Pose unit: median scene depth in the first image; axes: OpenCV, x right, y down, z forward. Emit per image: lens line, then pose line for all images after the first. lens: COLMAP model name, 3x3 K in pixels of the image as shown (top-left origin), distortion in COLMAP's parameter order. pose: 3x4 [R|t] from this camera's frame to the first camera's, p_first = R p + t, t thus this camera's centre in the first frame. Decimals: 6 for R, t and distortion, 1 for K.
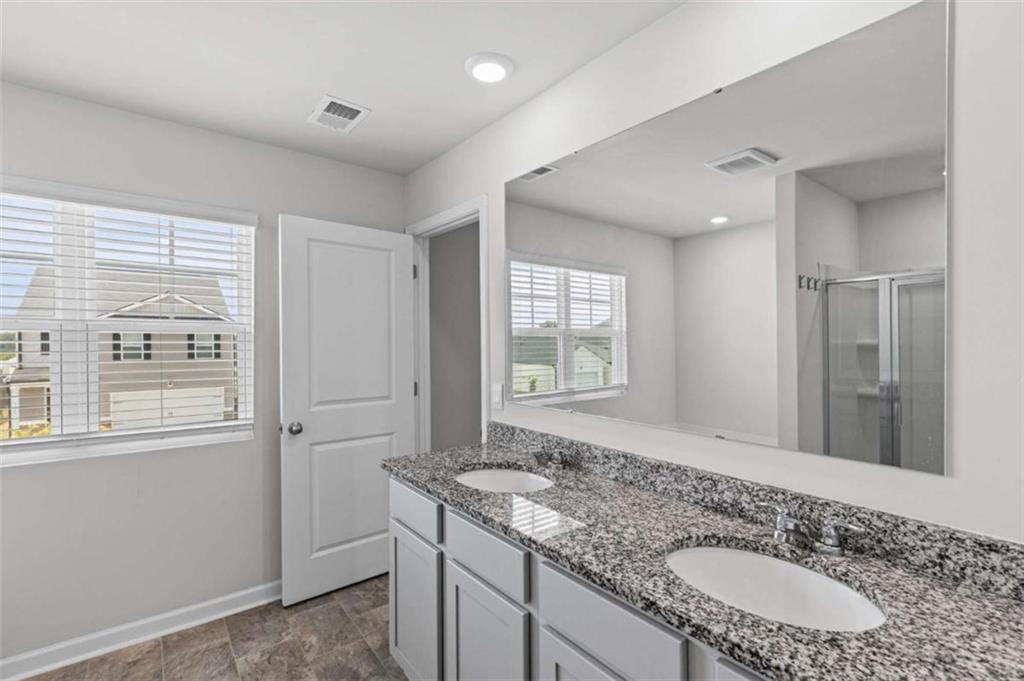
lens RADIAL K [[463.2, 0, 511.8], [0, 463.2, 341.3], [0, 0, 1]] dist [0.002543, 0.001049]
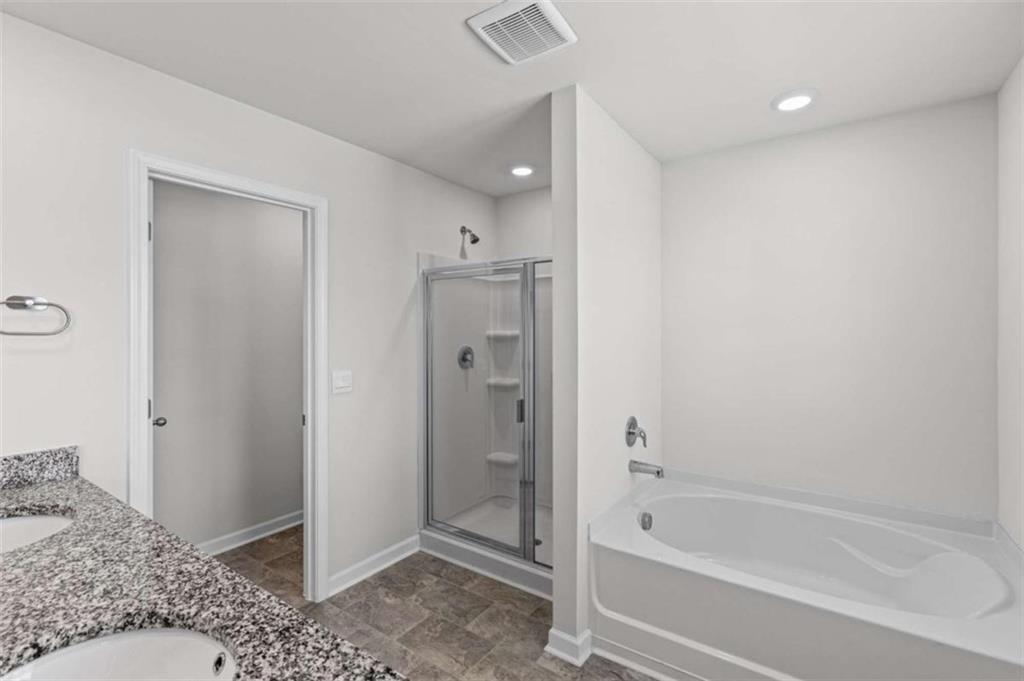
lens RADIAL K [[463.2, 0, 512.3], [0, 463.2, 344.3], [0, 0, 1]] dist [0.002543, 0.001049]
pose [[-0.949394, -0.013586, -0.313794, -0.331971], [-0.007898, 0.999781, -0.019392, 0.012229], [0.313989, -0.015932, -0.949293, 2.177427]]
